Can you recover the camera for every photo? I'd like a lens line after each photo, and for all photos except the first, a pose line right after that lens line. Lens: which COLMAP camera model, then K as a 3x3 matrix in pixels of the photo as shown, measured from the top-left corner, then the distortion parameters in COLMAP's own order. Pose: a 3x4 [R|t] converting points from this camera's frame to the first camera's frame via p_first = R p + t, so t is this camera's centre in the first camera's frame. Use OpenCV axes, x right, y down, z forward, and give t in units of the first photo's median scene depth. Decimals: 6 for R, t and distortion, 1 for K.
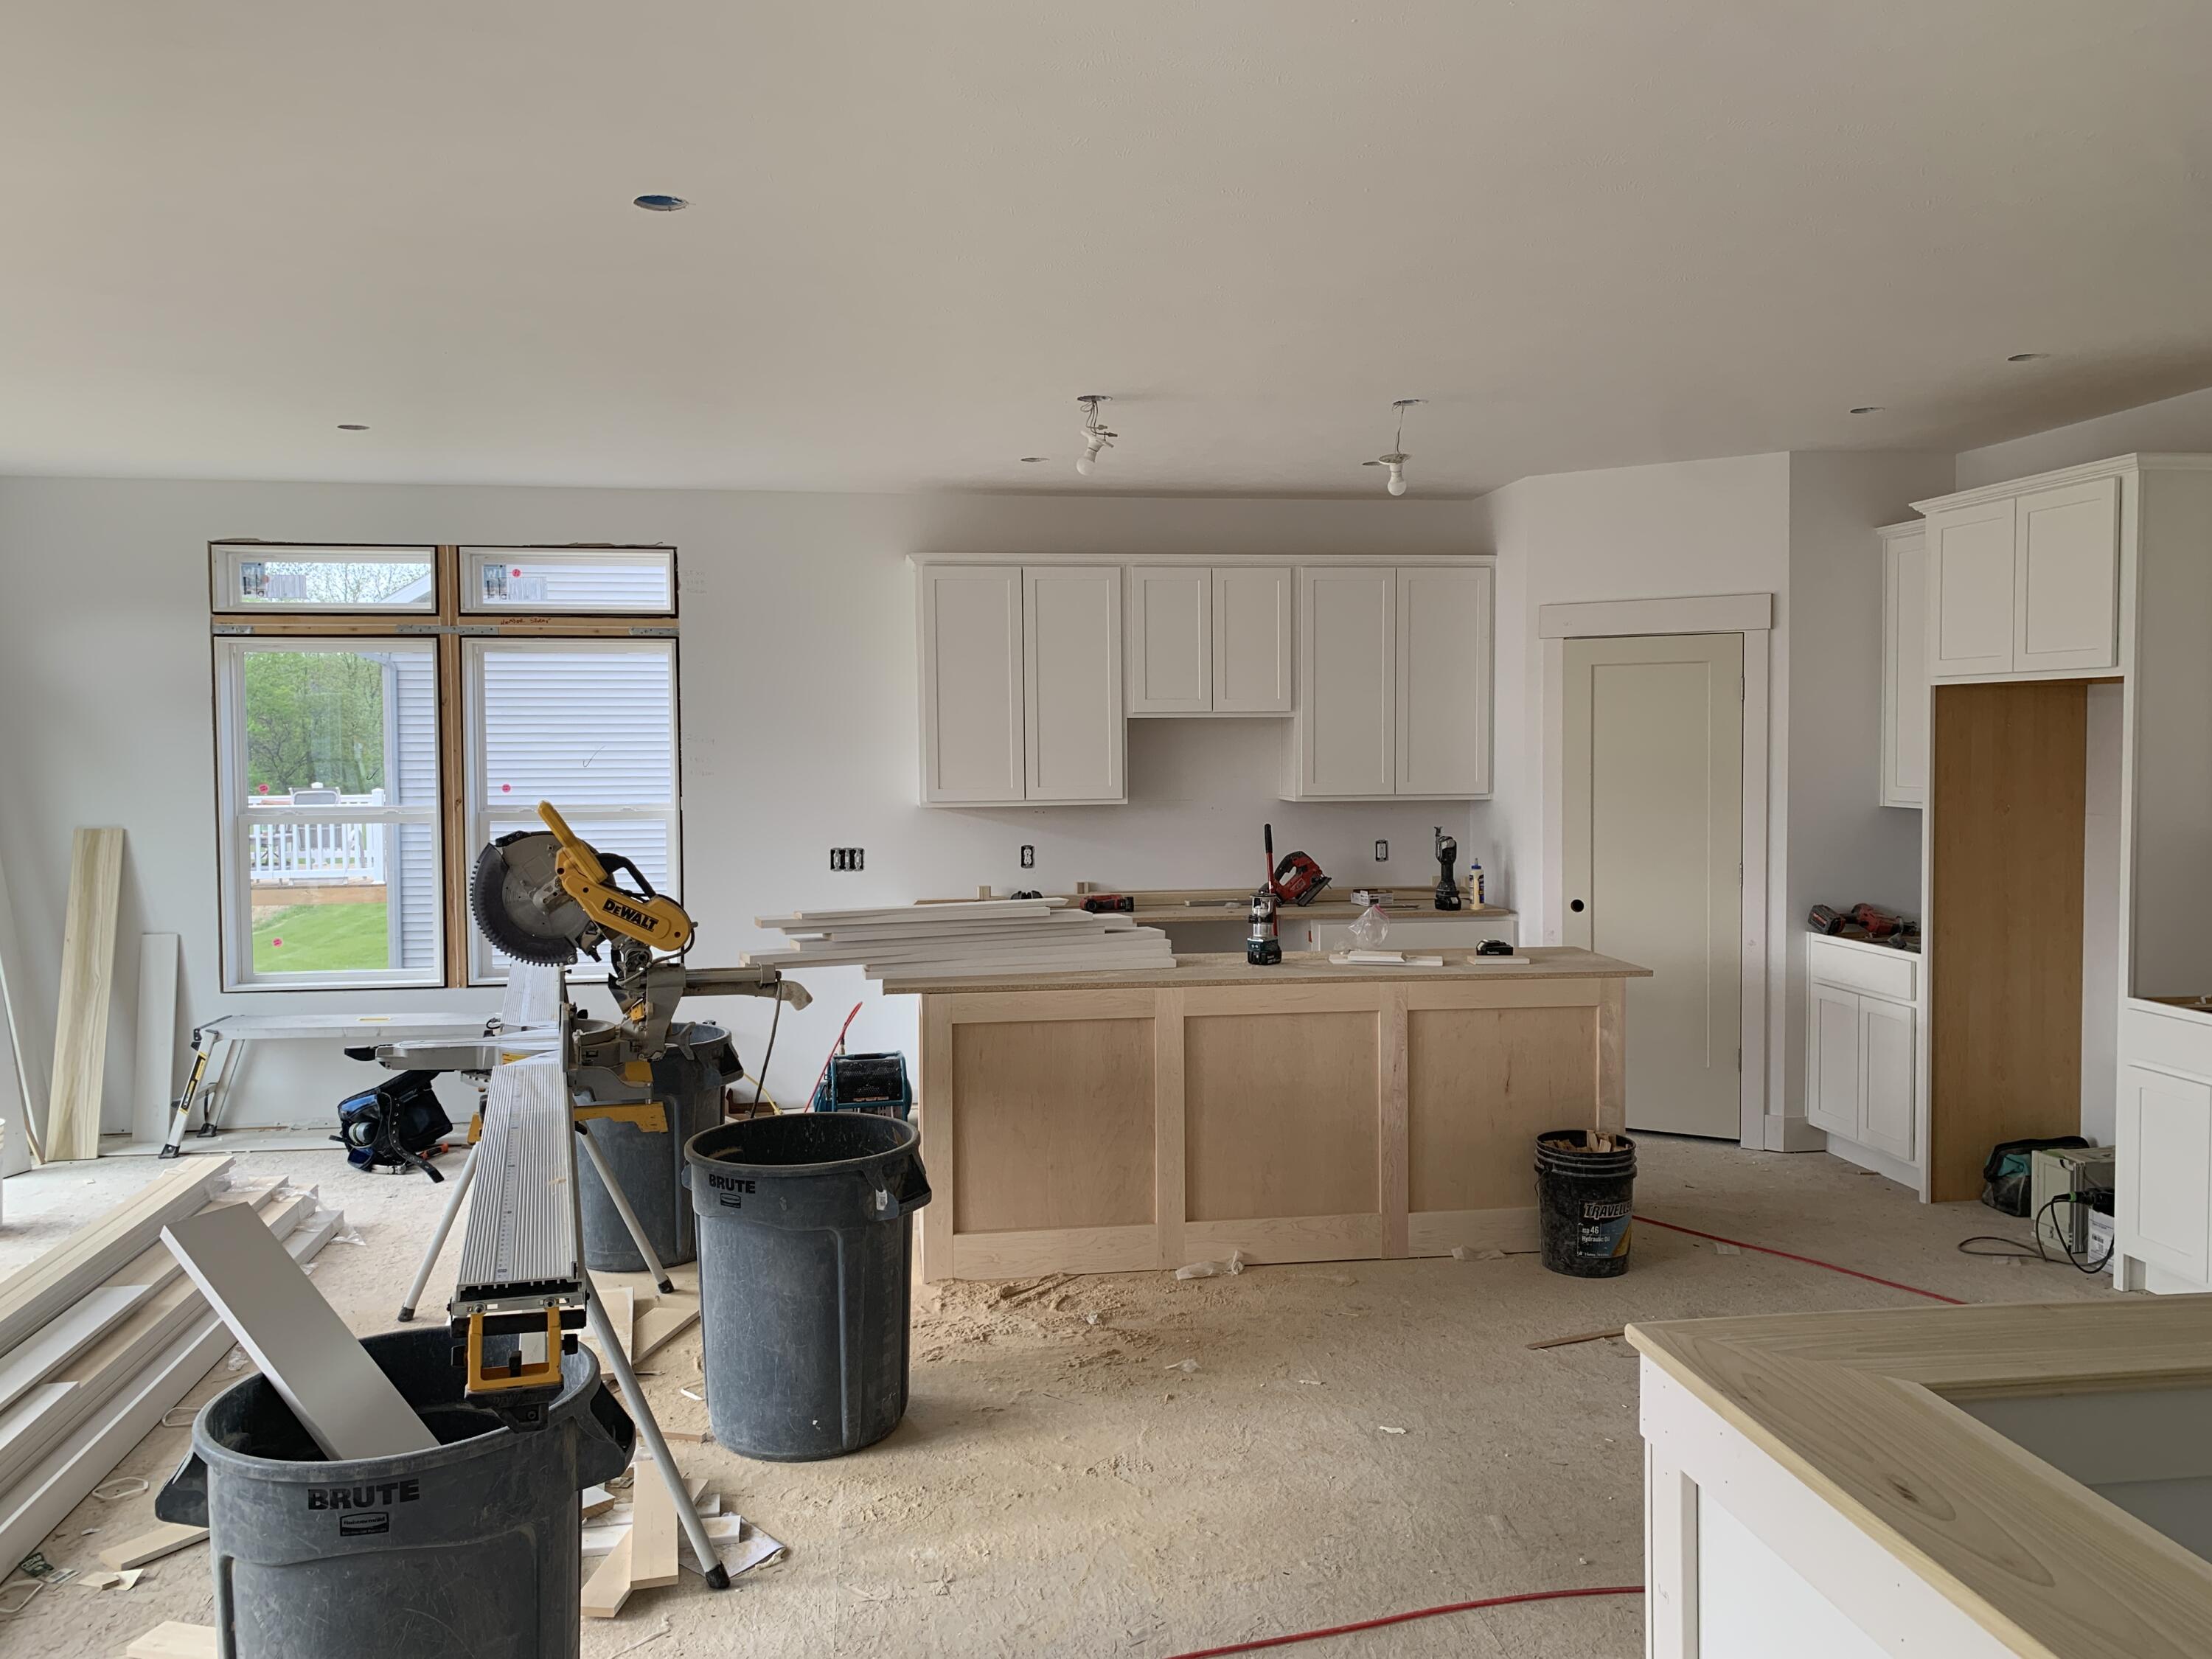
lens RADIAL K [[1676.8, 0, 1118.5], [0, 1676.8, 813.8], [0, 0, 1]] dist [0.053861, -0.079206]
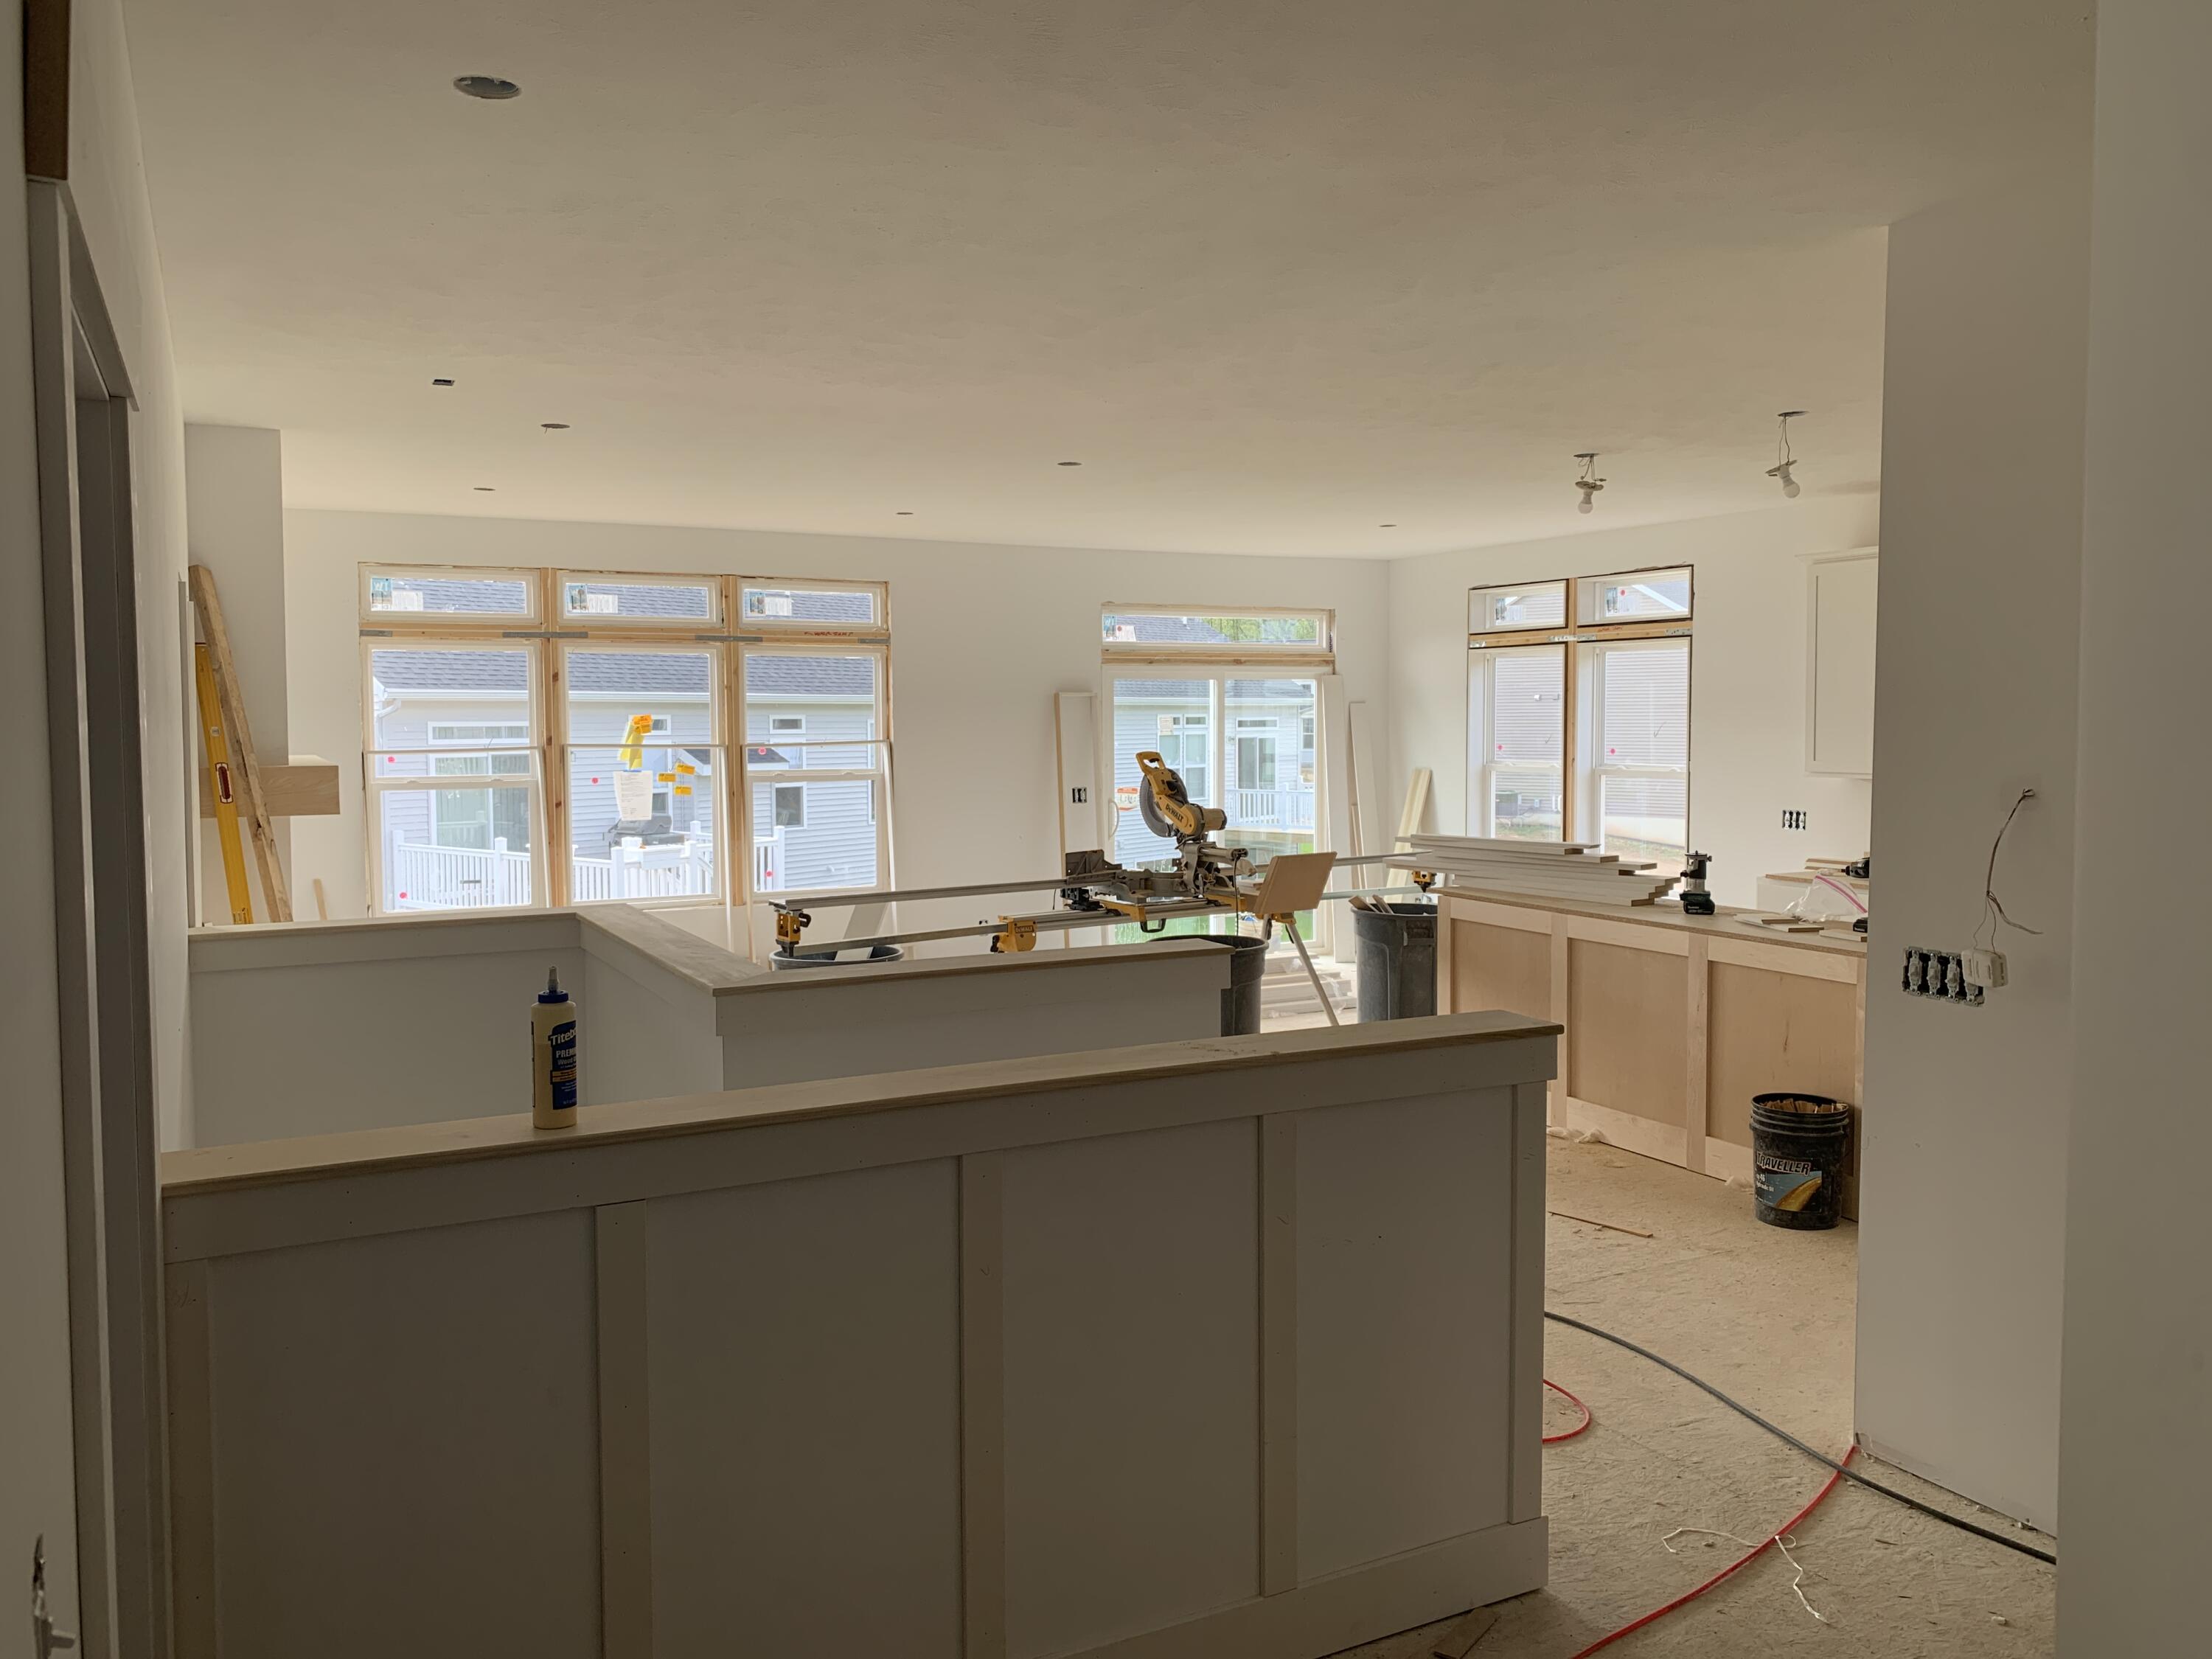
lens RADIAL K [[1676.8, 0, 1109.0], [0, 1676.8, 818.7], [0, 0, 1]] dist [0.053861, -0.079206]
pose [[0.324241, 0.063082, -0.943869, 0.811151], [-0.039422, 0.997808, 0.053145, -0.017545], [0.945153, 0.019978, 0.326017, 0.173880]]
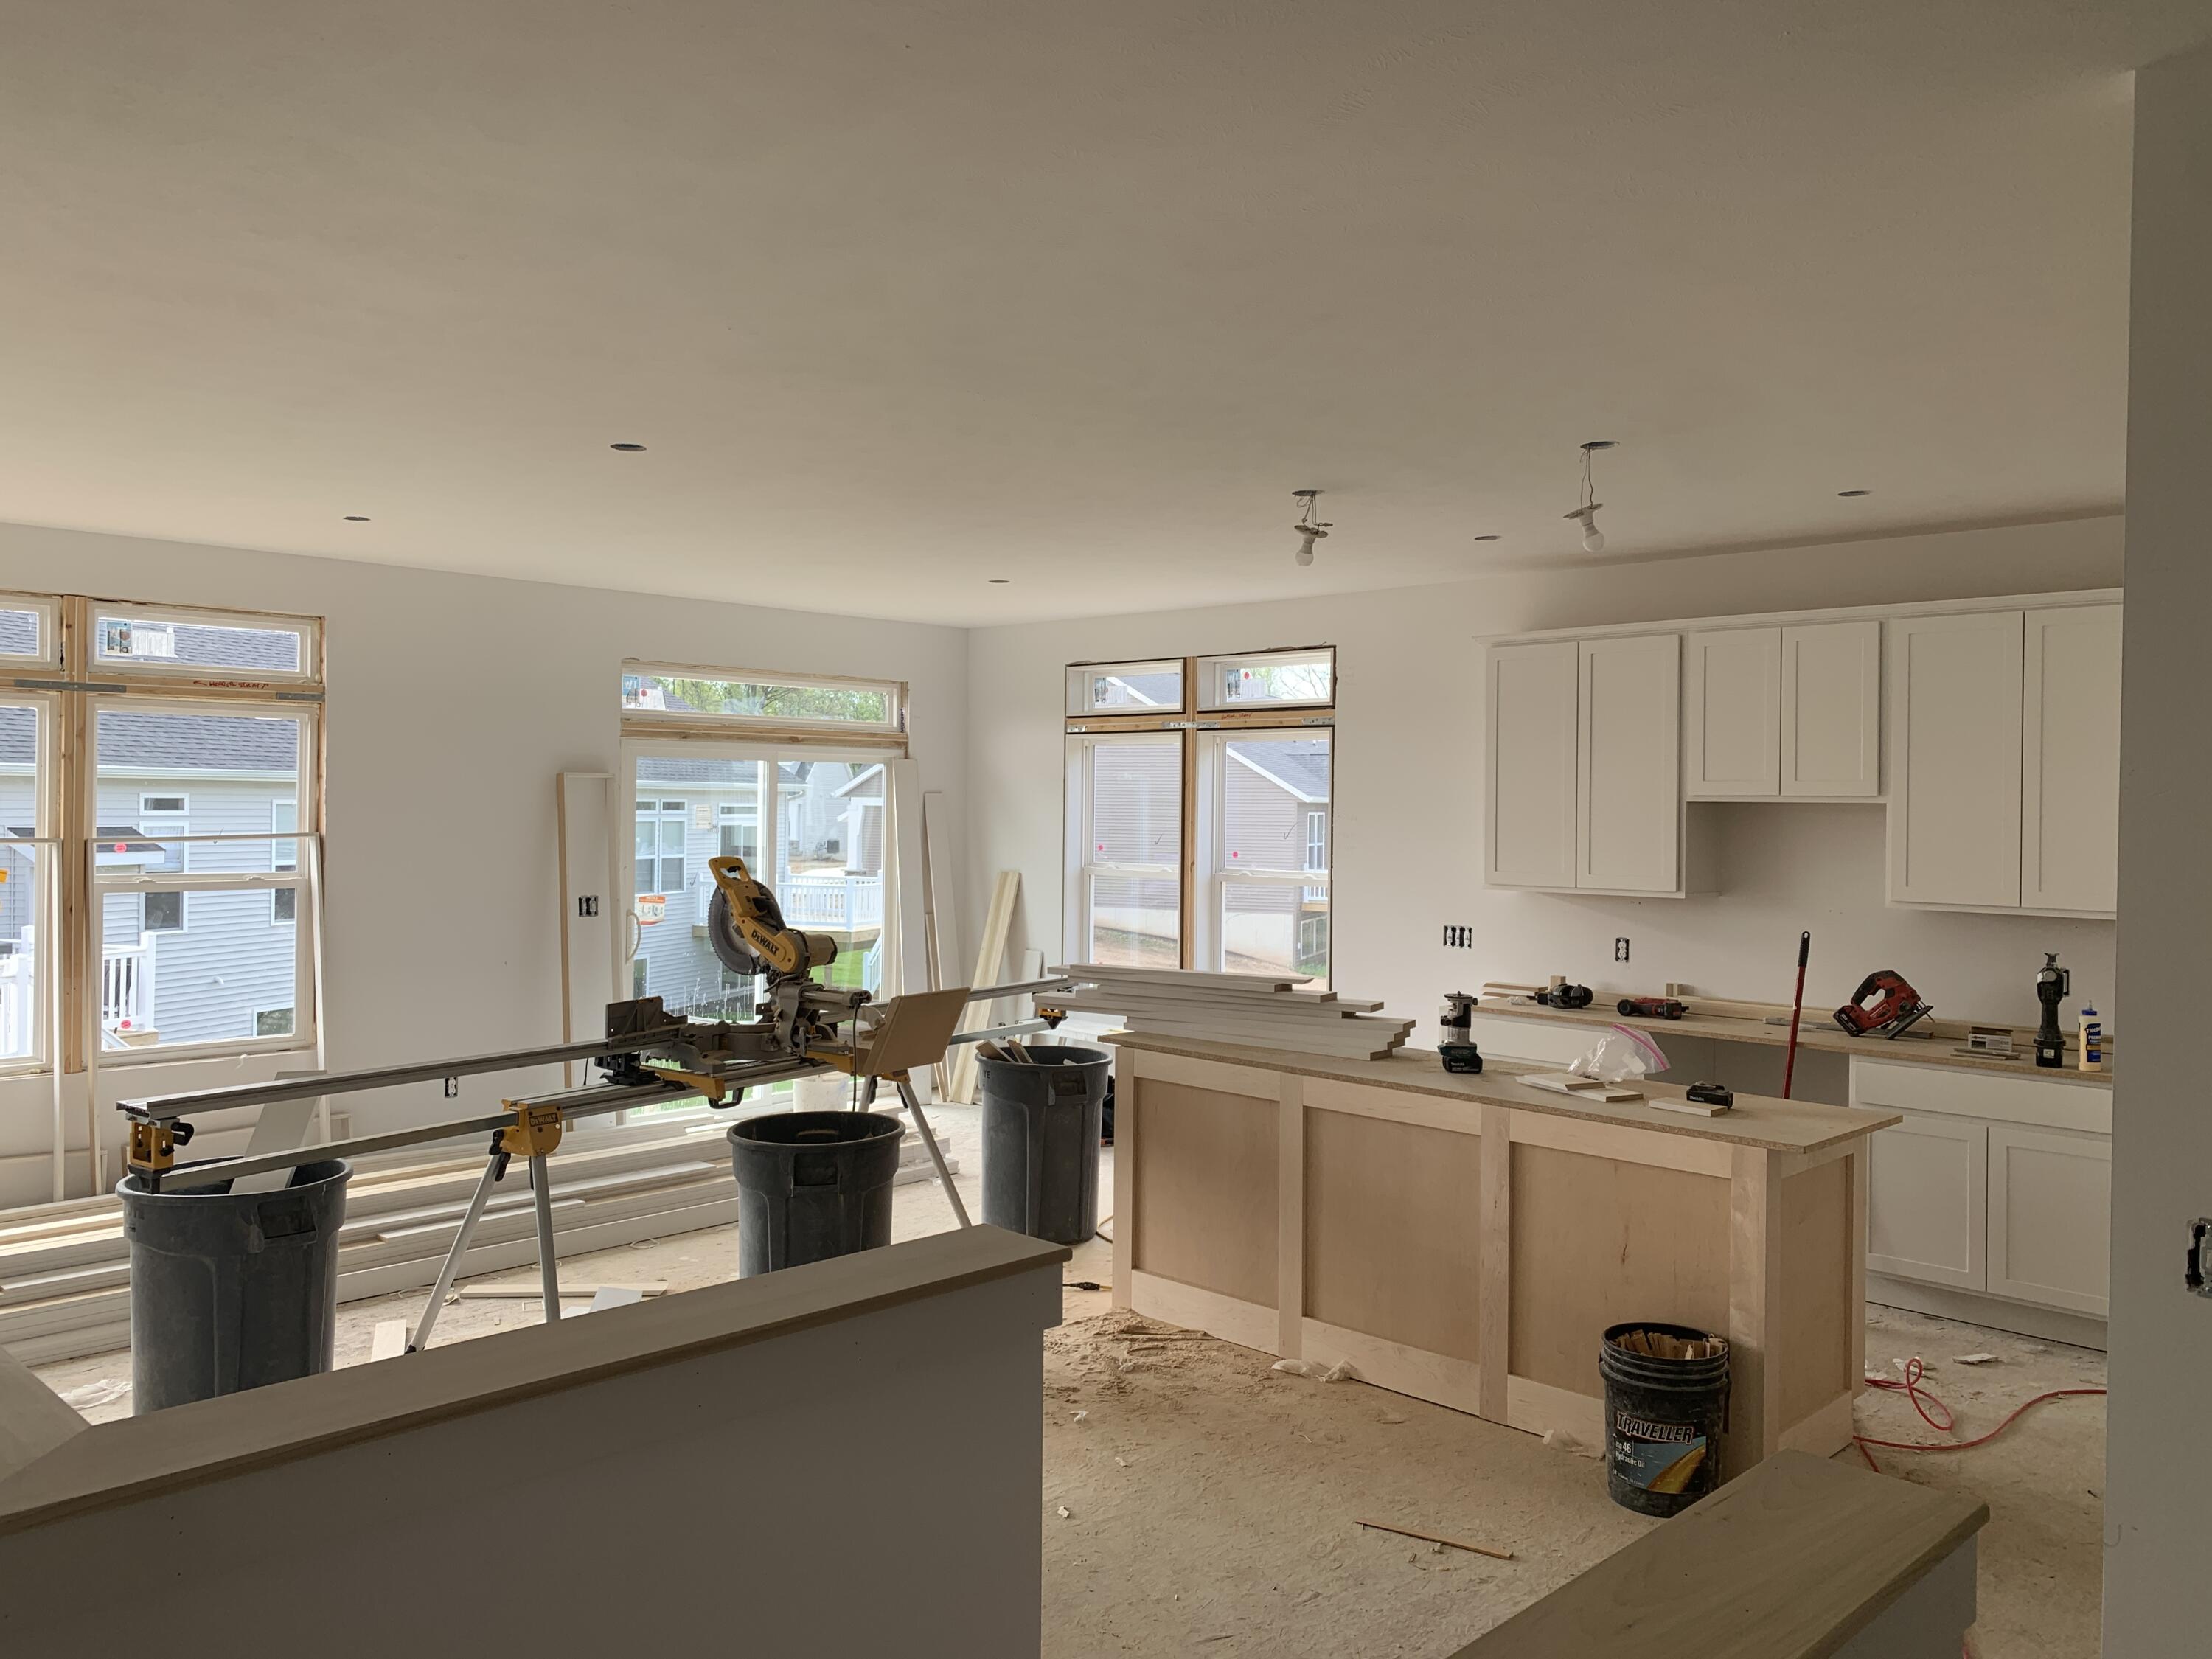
lens RADIAL K [[1676.8, 0, 1120.1], [0, 1676.8, 811.1], [0, 0, 1]] dist [0.053861, -0.079206]
pose [[0.608645, 0.016717, -0.793267, 0.539591], [-0.051138, 0.998526, -0.018193, -0.020859], [0.791793, 0.051639, 0.608602, 0.214651]]
